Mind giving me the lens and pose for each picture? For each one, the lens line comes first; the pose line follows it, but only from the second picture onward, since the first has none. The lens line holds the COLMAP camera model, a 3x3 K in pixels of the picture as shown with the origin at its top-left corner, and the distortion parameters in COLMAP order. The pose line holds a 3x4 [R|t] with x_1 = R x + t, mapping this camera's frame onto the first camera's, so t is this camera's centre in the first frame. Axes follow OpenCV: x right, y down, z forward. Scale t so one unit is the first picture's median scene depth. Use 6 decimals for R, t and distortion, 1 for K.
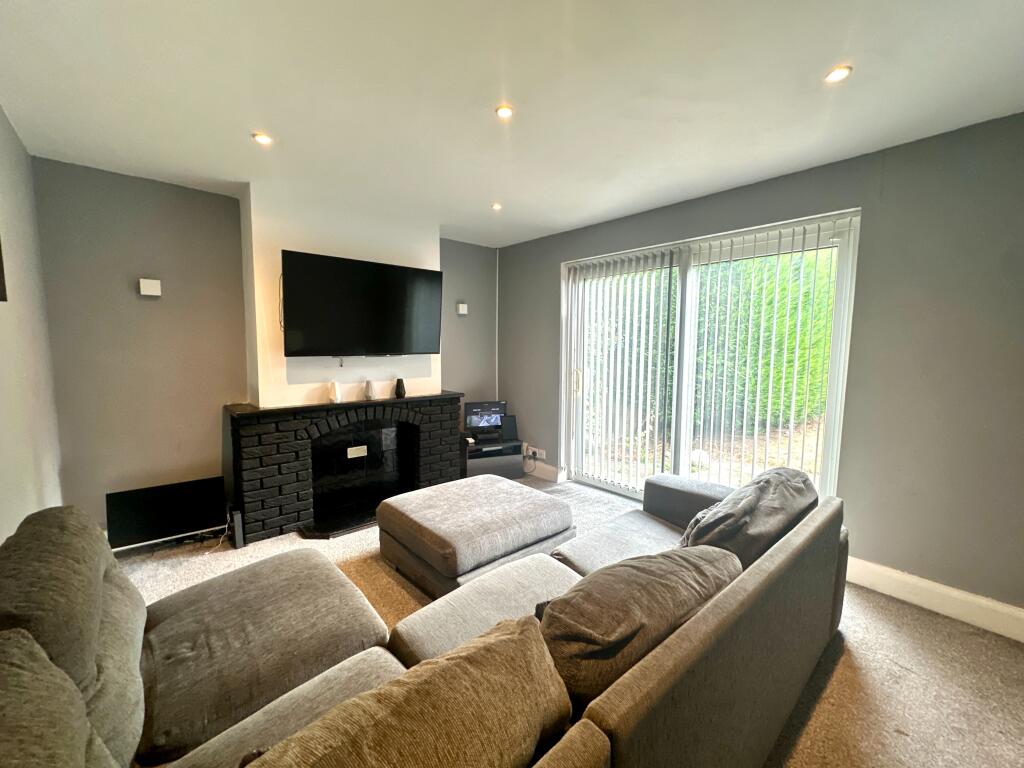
lens RADIAL K [[411.8, 0, 514.7], [0, 411.8, 381.6], [0, 0, 1]] dist [0.002448, 0.000243]
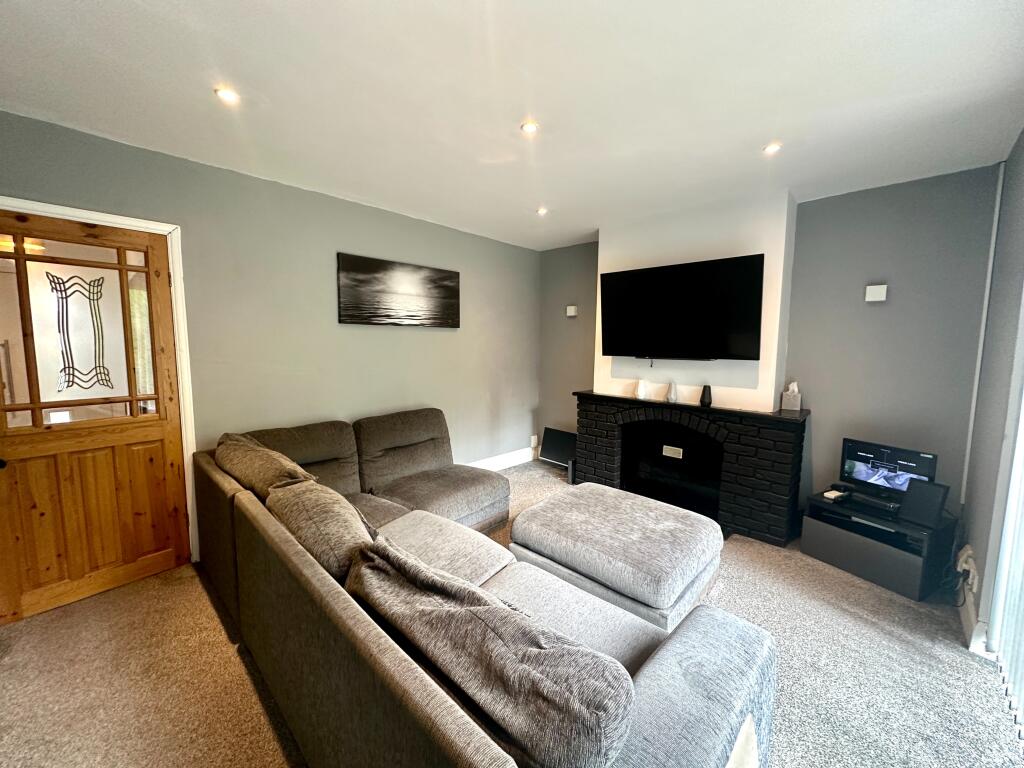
lens RADIAL K [[411.8, 0, 515.2], [0, 411.8, 383.6], [0, 0, 1]] dist [0.002448, 0.000243]
pose [[0.086680, 0.093806, -0.991810, 0.592472], [-0.103634, 0.991005, 0.084673, -0.044460], [0.990831, 0.095446, 0.095622, 0.510672]]
